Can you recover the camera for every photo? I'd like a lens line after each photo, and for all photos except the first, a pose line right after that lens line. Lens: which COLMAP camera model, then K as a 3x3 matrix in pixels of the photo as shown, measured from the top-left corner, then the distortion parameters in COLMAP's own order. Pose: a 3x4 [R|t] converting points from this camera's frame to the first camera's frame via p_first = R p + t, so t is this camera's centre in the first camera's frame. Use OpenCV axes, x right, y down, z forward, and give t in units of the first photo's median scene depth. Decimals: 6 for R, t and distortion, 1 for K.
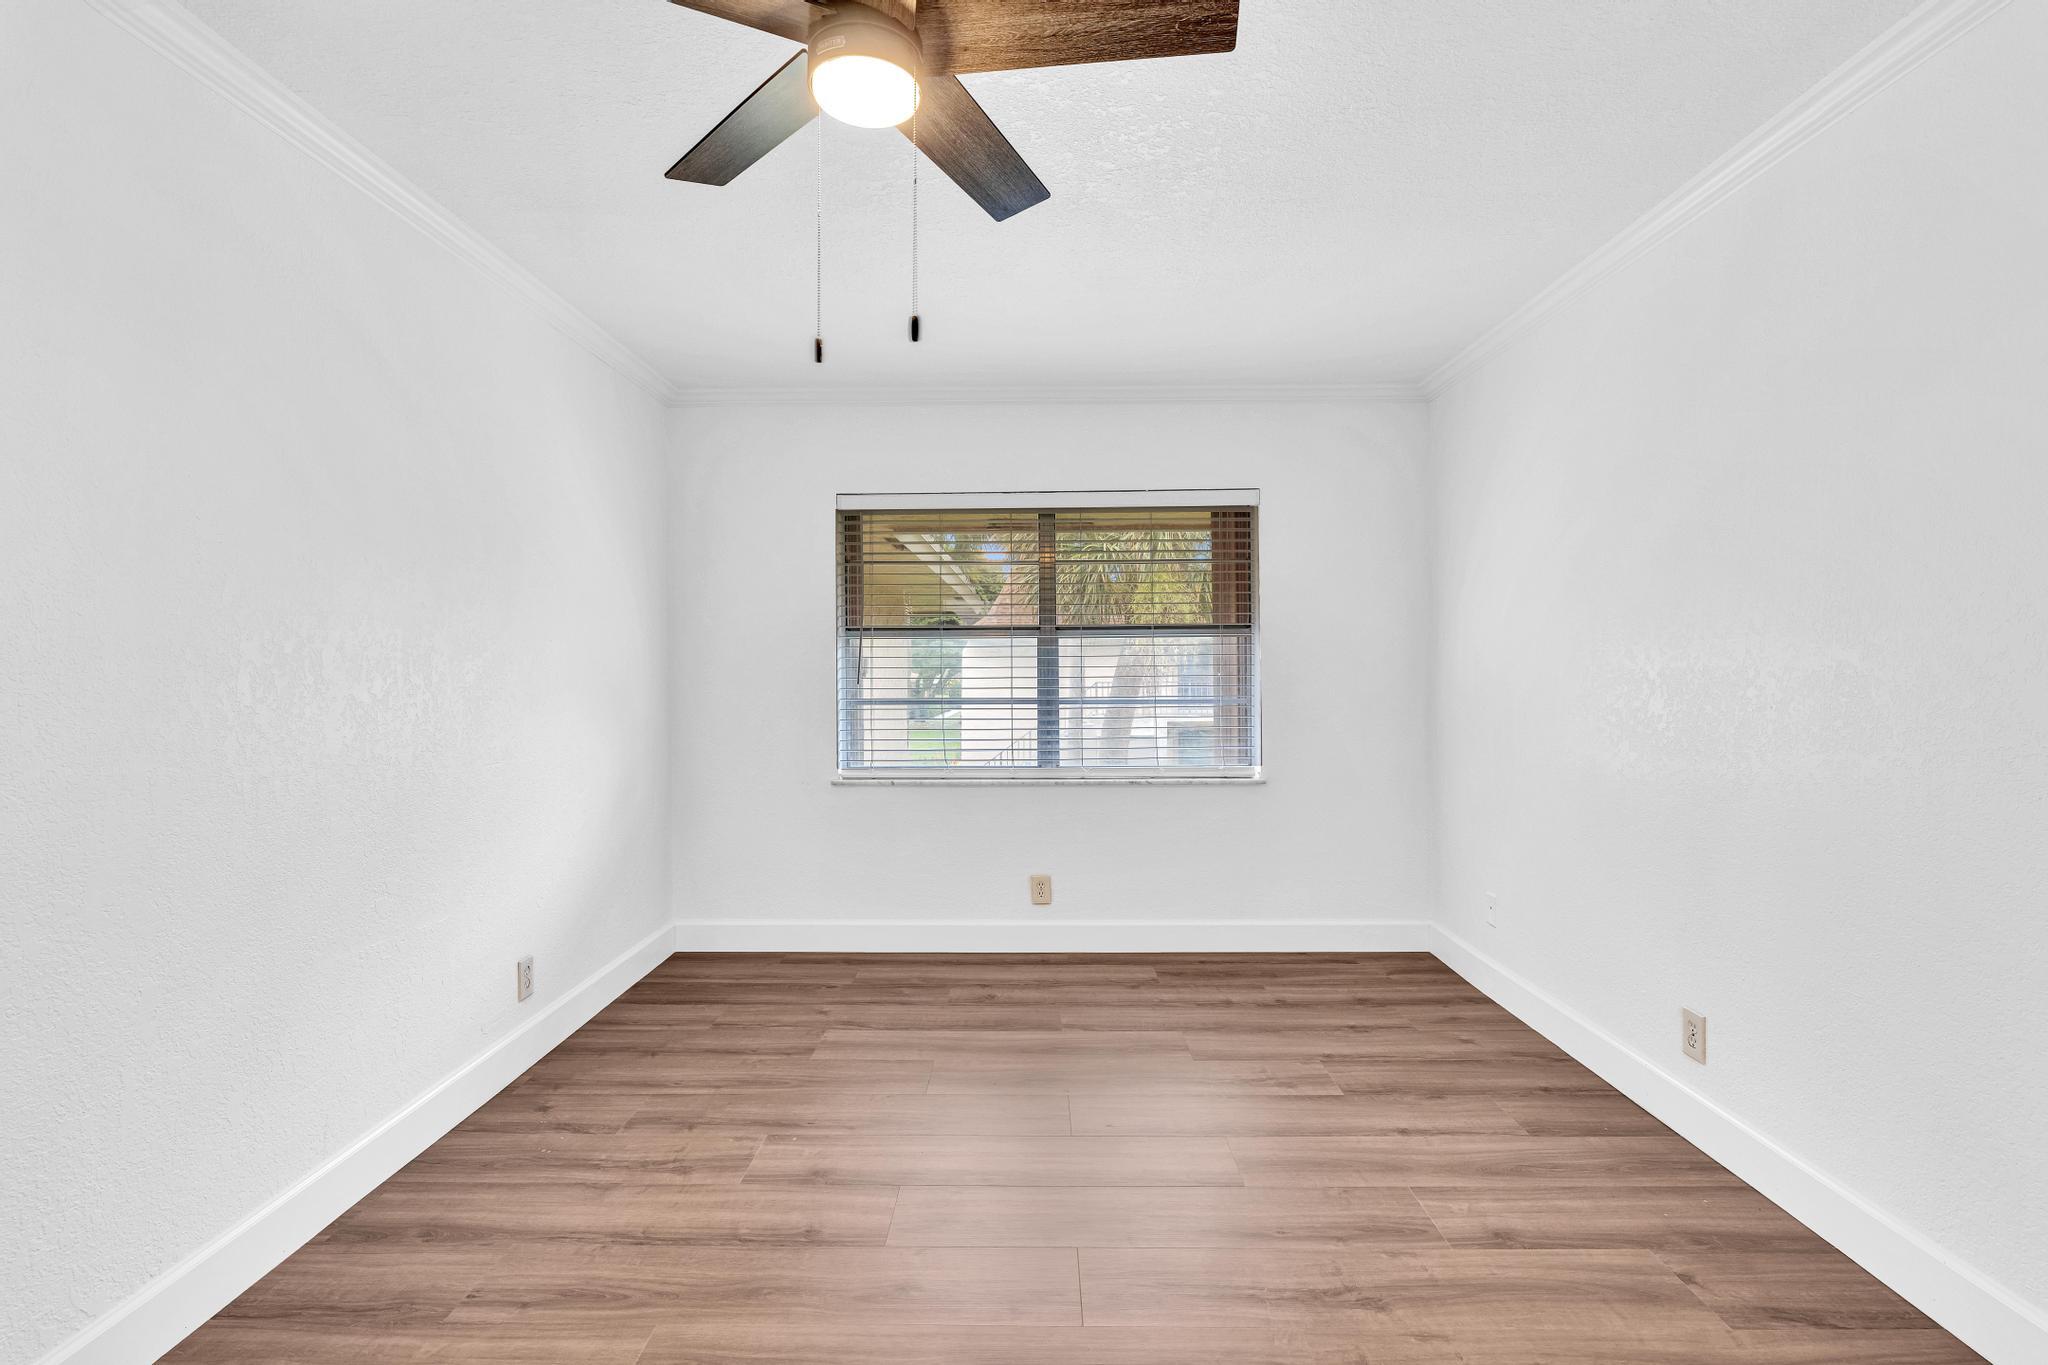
lens RADIAL K [[953.8, 0, 1023.7], [0, 953.8, 685.5], [0, 0, 1]] dist [-0.008413, 0.004201]
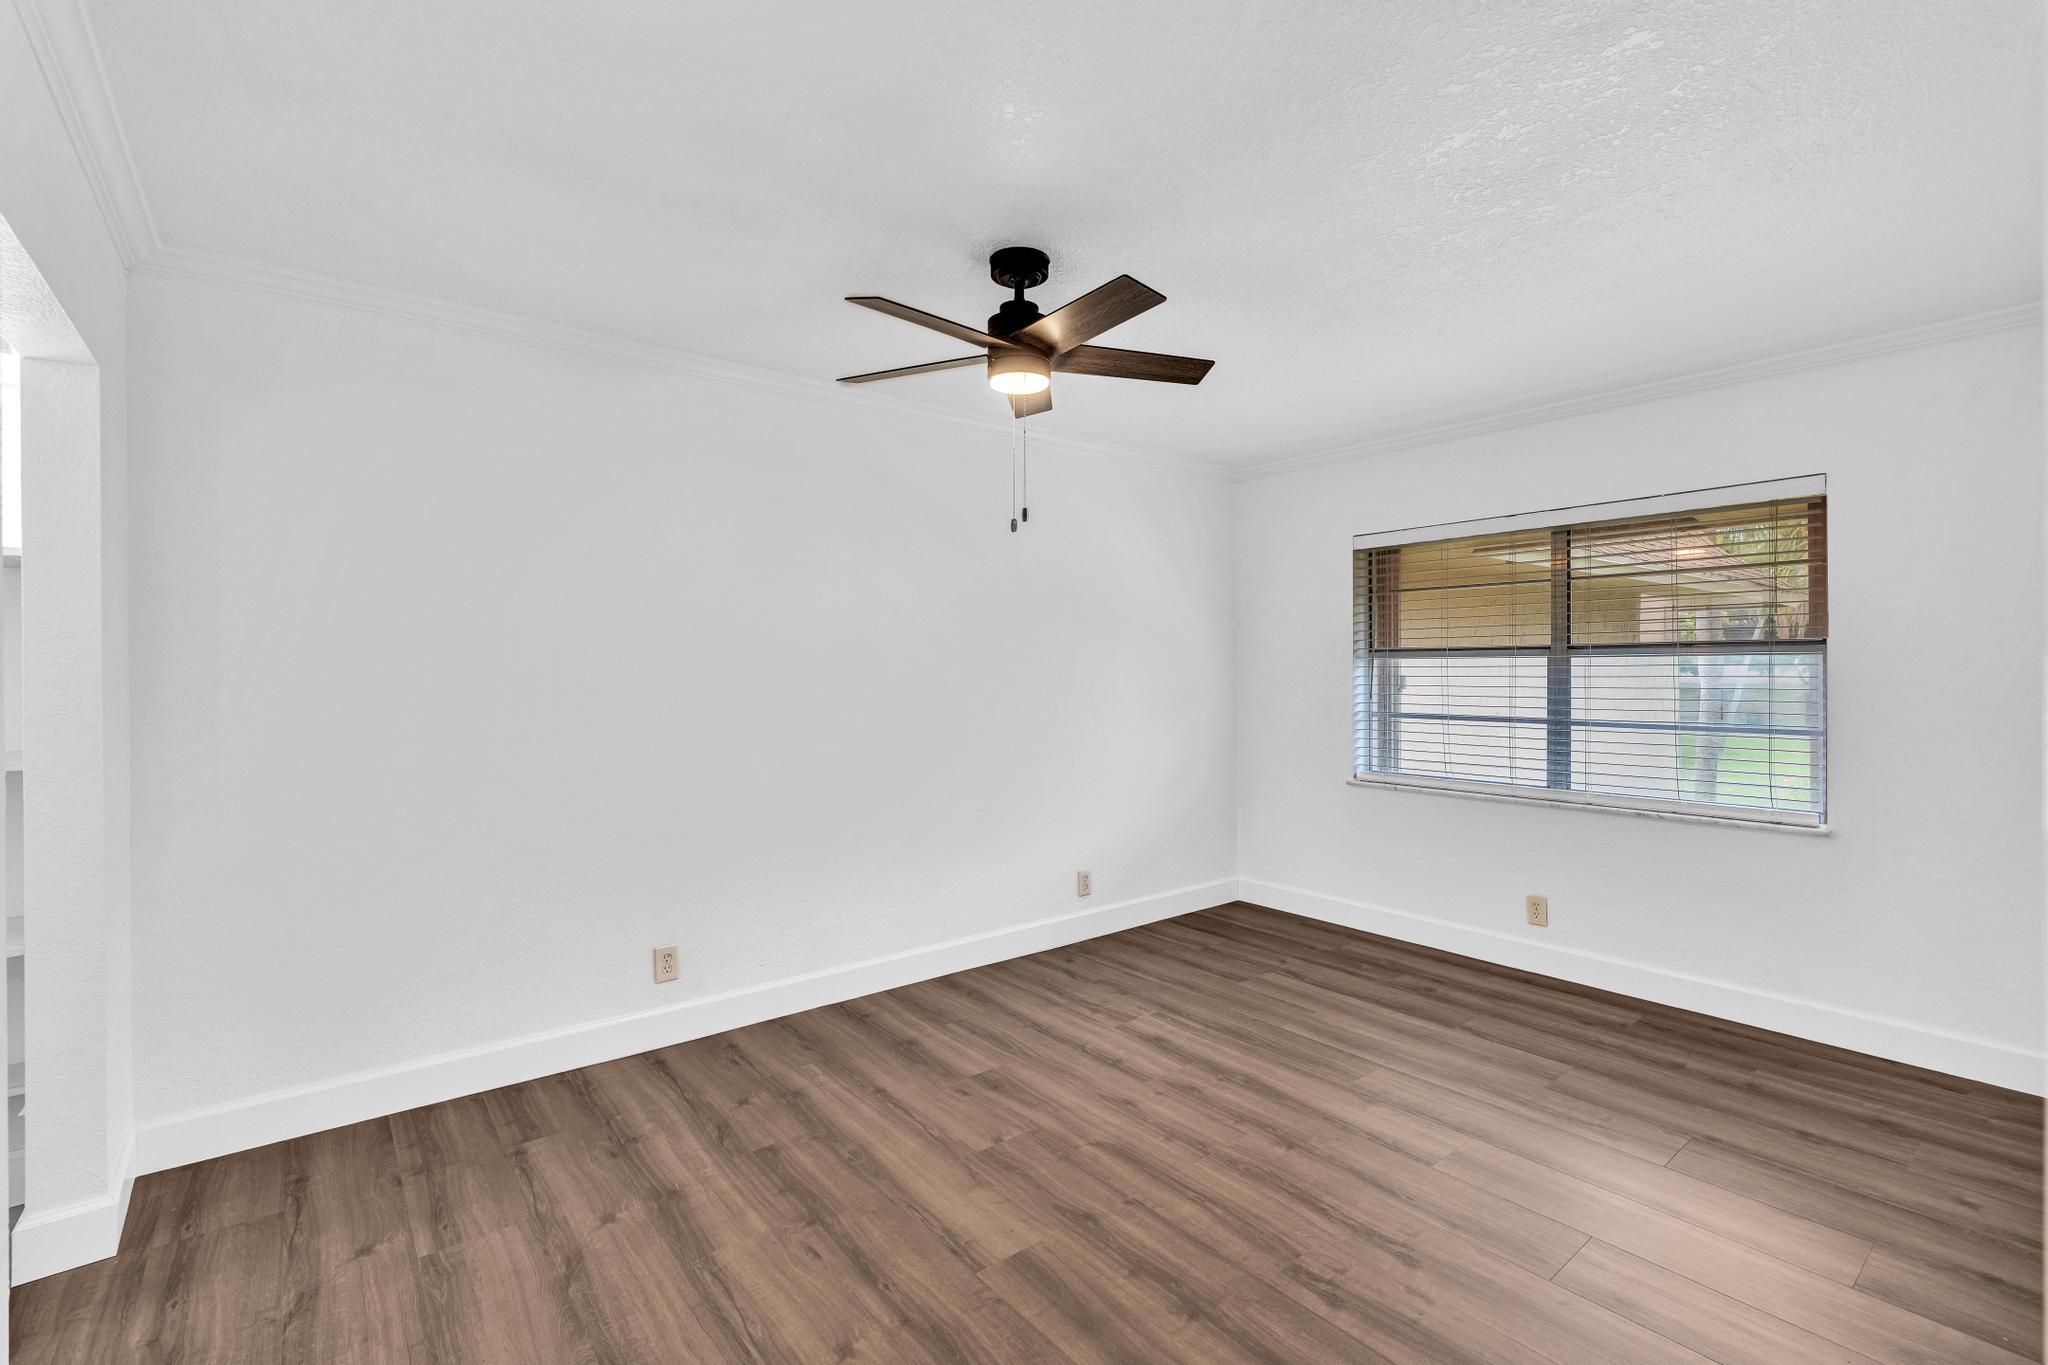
lens RADIAL K [[953.8, 0, 1021.0], [0, 953.8, 672.9], [0, 0, 1]] dist [-0.008413, 0.004201]
pose [[0.613947, 0.006509, -0.789321, 0.531022], [-0.013455, 0.999907, -0.002220, -0.028103], [0.789233, 0.011983, 0.613977, -0.045887]]
